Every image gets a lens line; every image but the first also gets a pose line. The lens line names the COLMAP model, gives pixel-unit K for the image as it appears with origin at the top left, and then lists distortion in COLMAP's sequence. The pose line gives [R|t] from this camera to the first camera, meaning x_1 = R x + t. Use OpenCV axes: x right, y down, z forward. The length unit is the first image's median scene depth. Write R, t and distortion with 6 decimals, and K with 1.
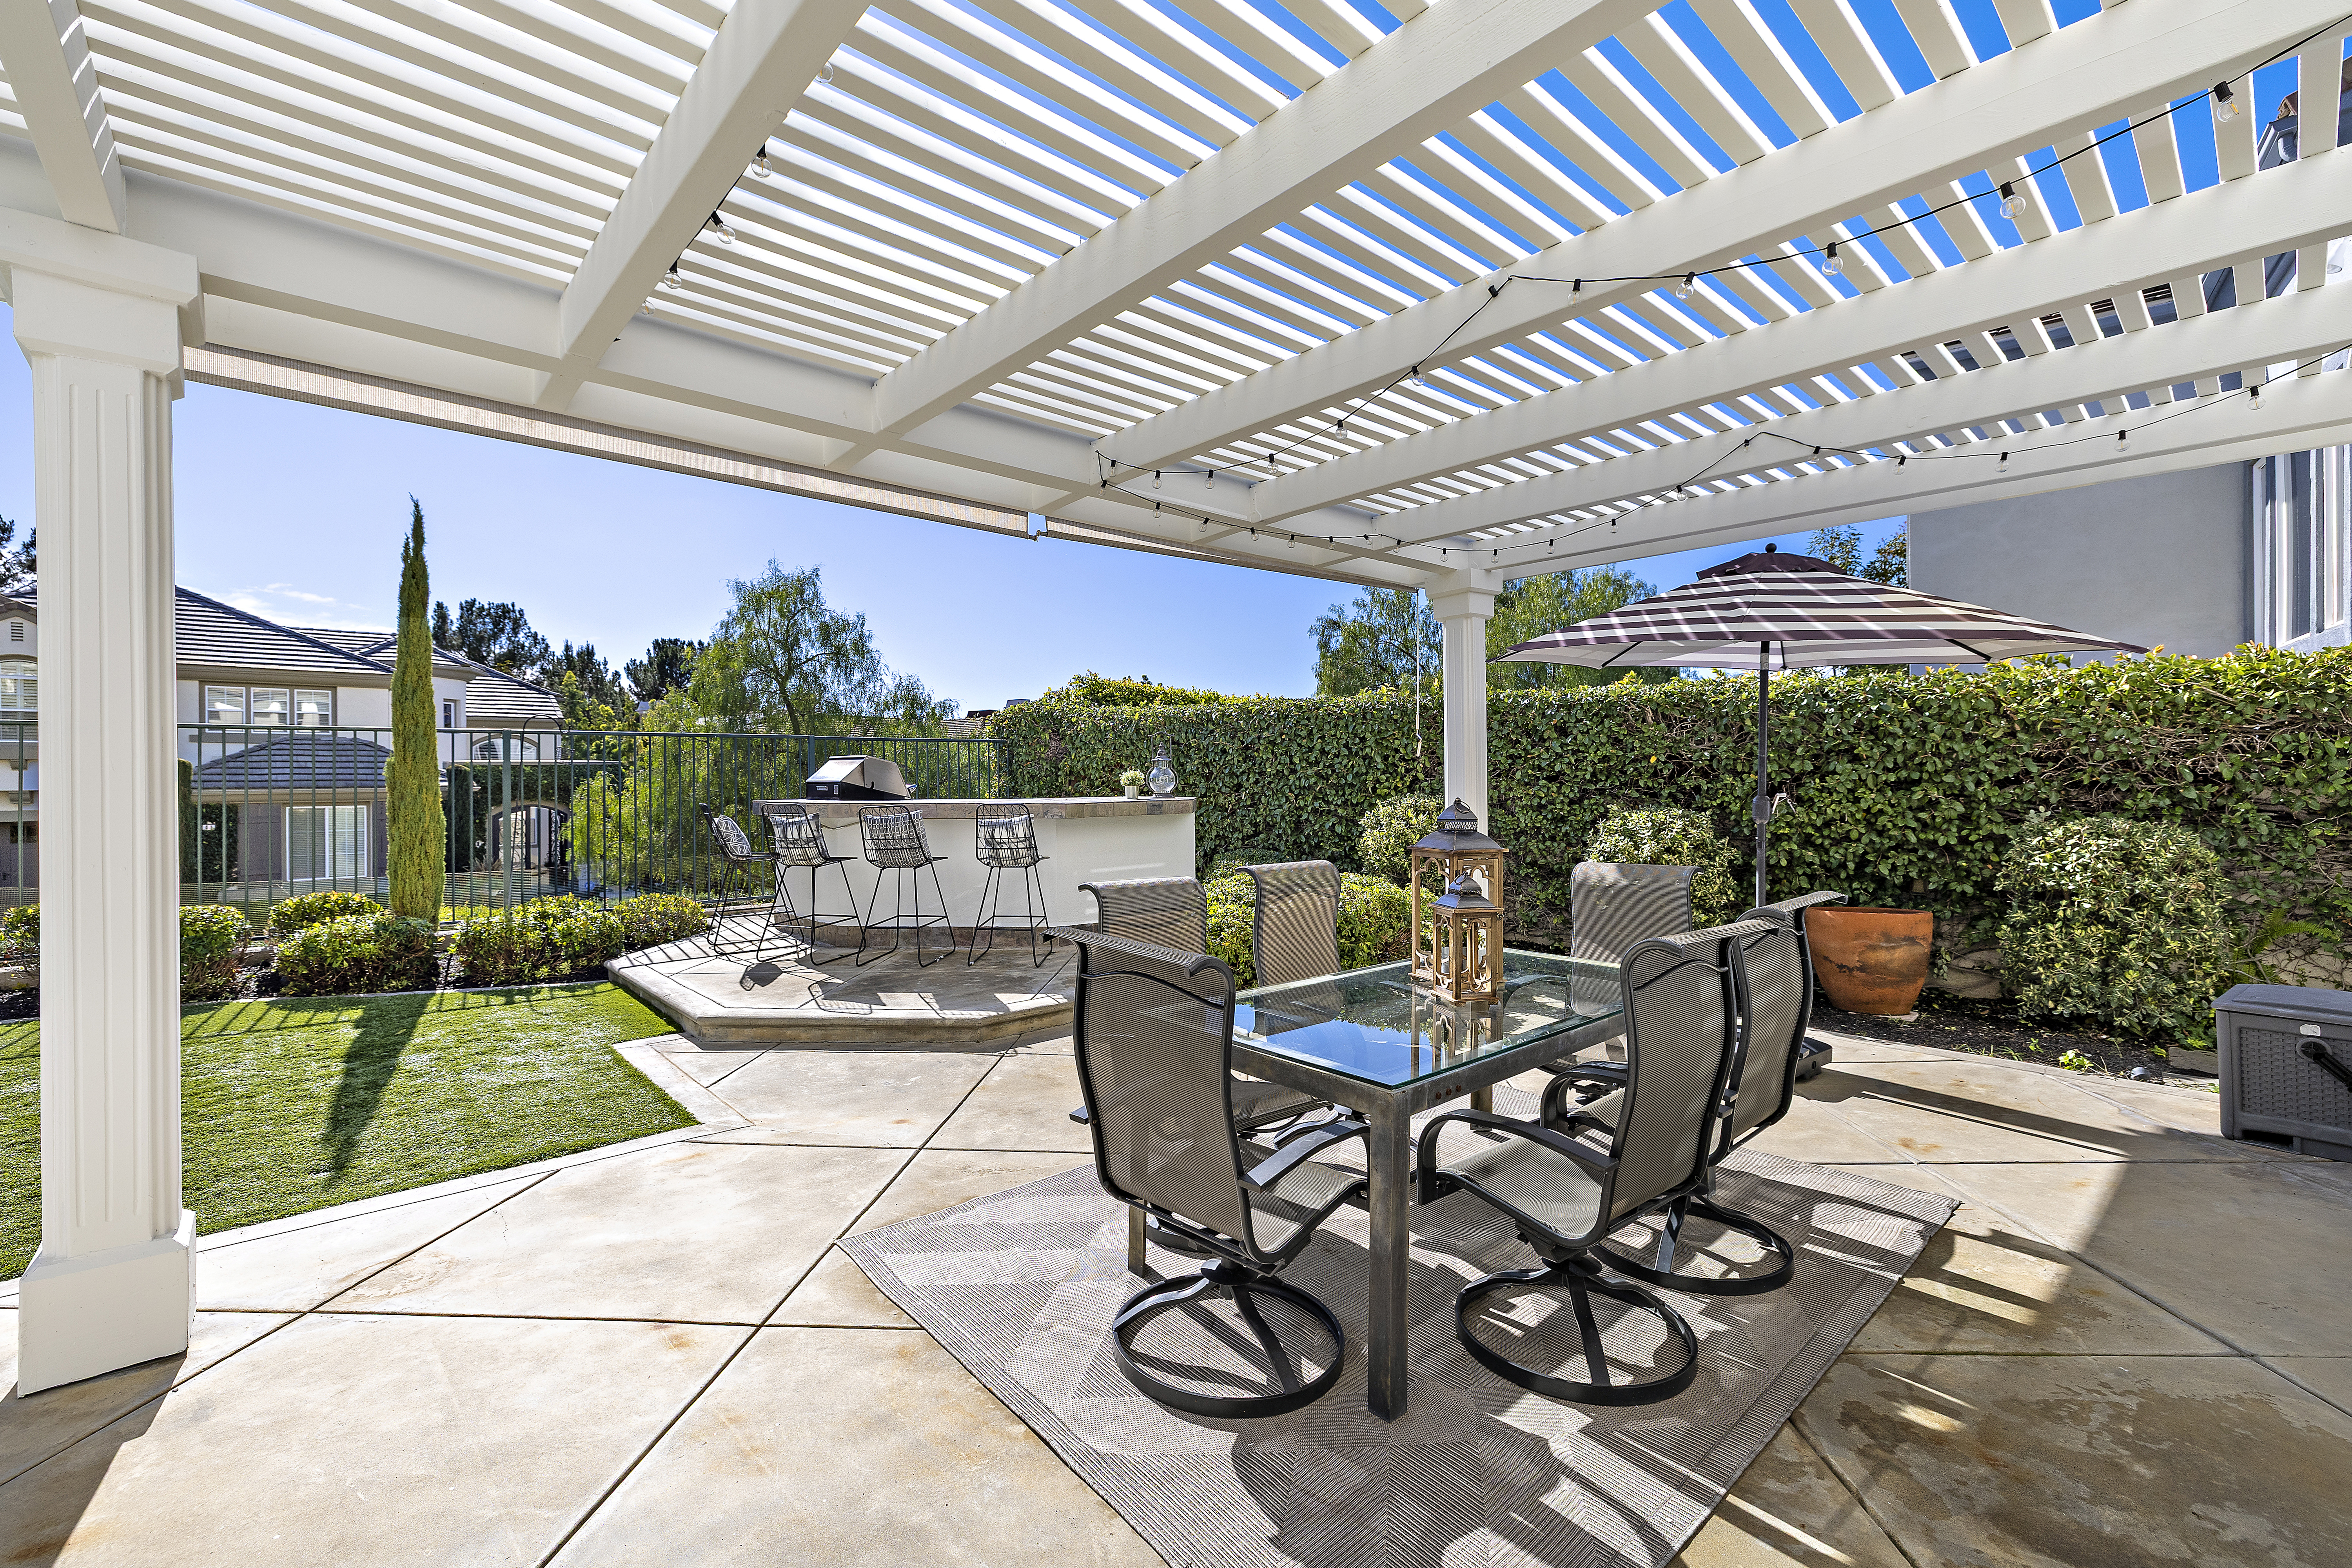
lens RADIAL K [[987.0, 0, 1170.8], [0, 987.0, 777.7], [0, 0, 1]] dist [0.004460, -0.001132]
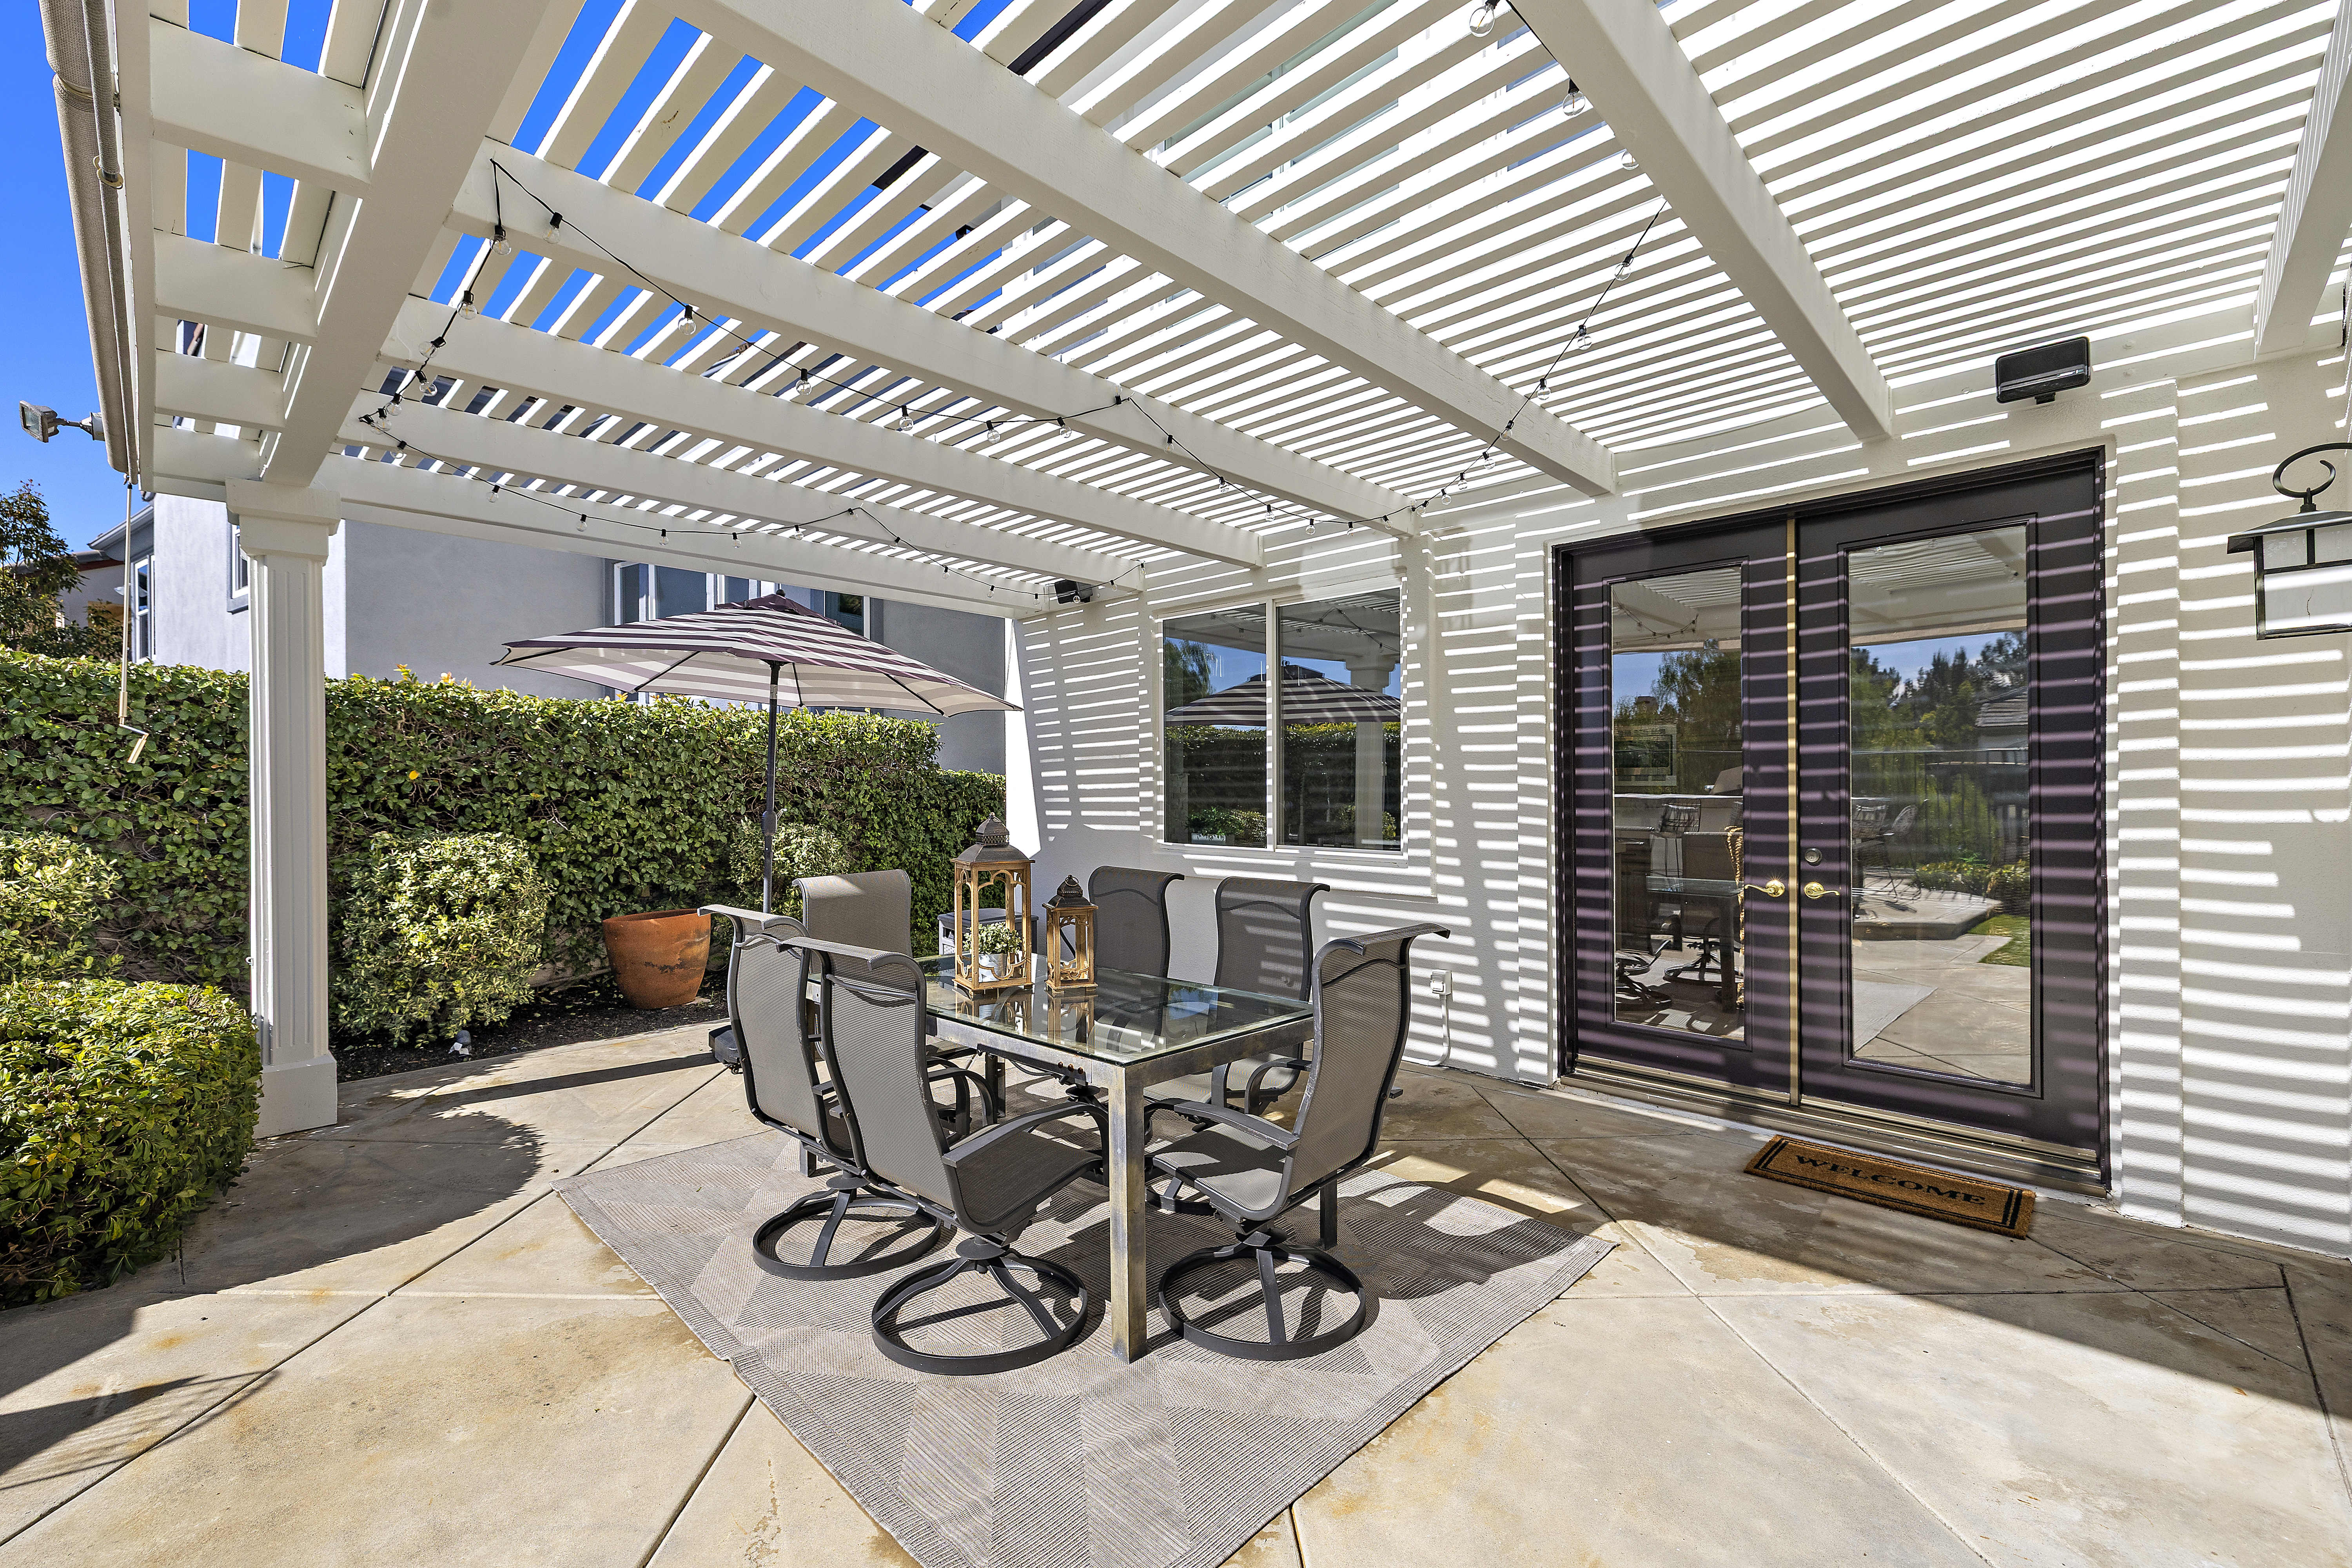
lens RADIAL K [[987.0, 0, 1181.5], [0, 987.0, 784.2], [0, 0, 1]] dist [0.004460, -0.001132]
pose [[-0.072773, 0.008474, 0.997313, -0.218250], [0.007671, 0.999939, -0.007936, 0.000283], [-0.997319, 0.007073, -0.072833, 0.243843]]
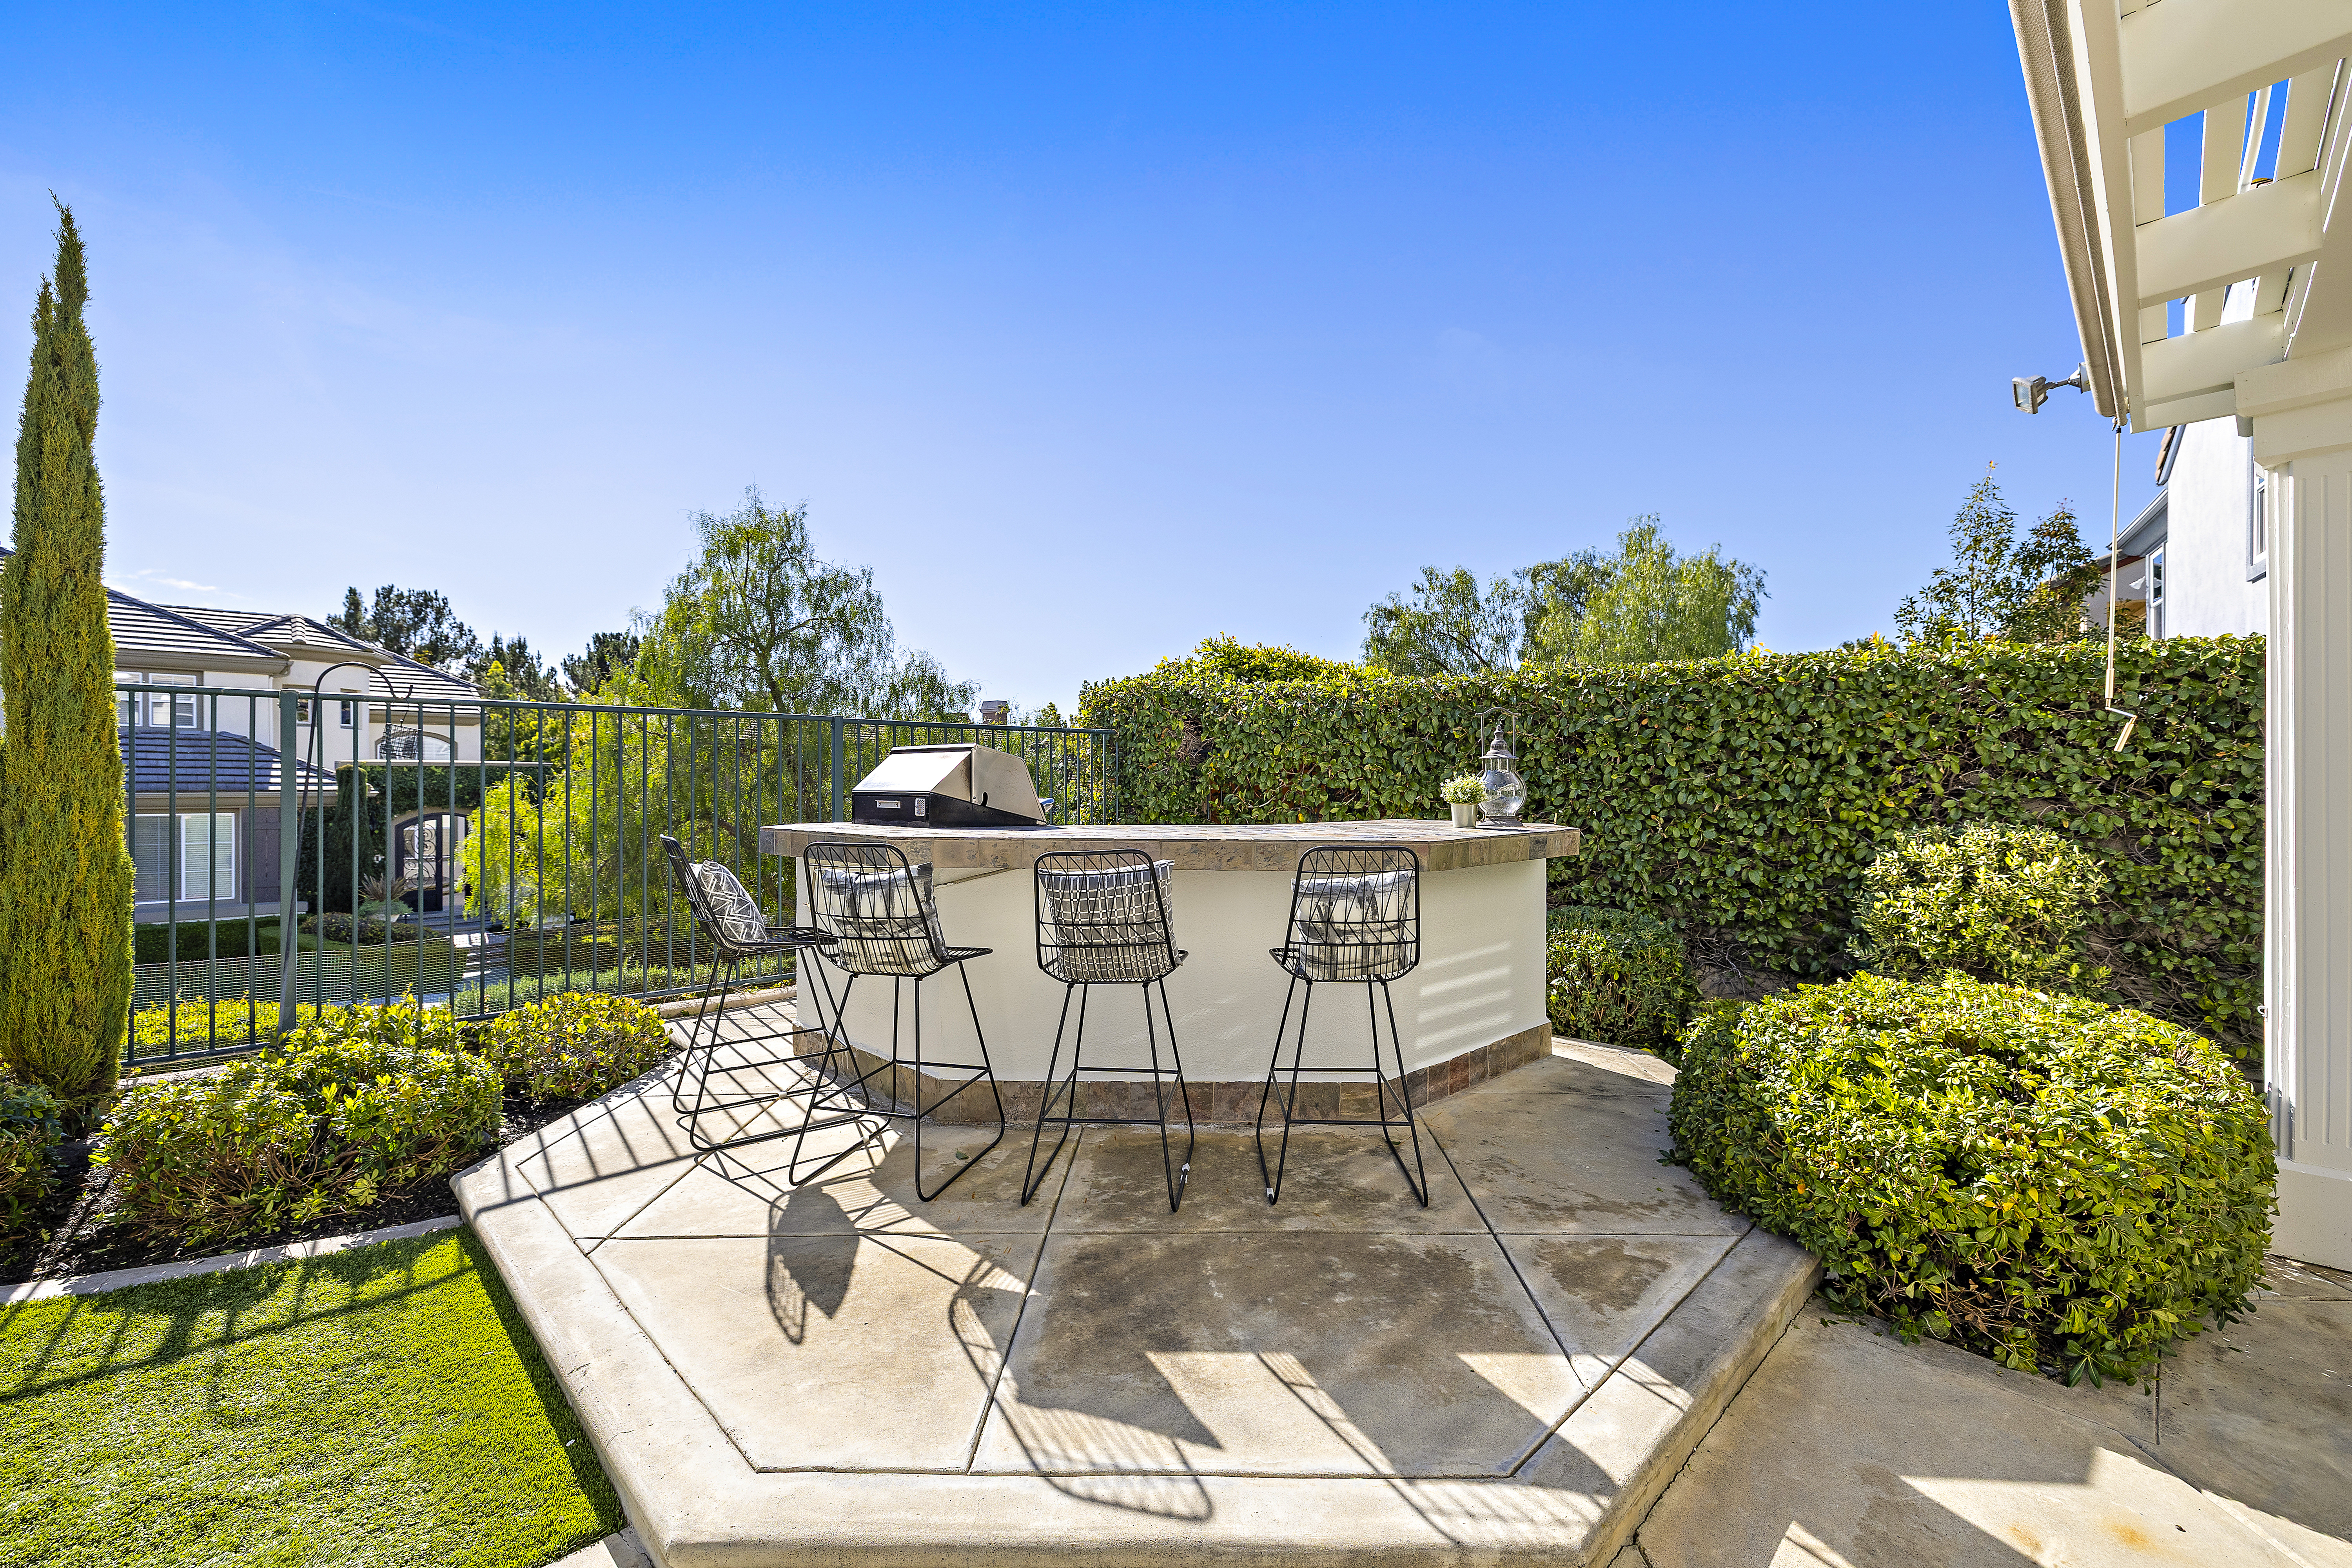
lens RADIAL K [[987.0, 0, 1178.3], [0, 987.0, 788.7], [0, 0, 1]] dist [0.004460, -0.001132]
pose [[0.998629, 0.006991, 0.051873, -0.147783], [-0.007166, 0.999969, 0.003186, -0.000398], [-0.051849, -0.003553, 0.998649, 0.298487]]
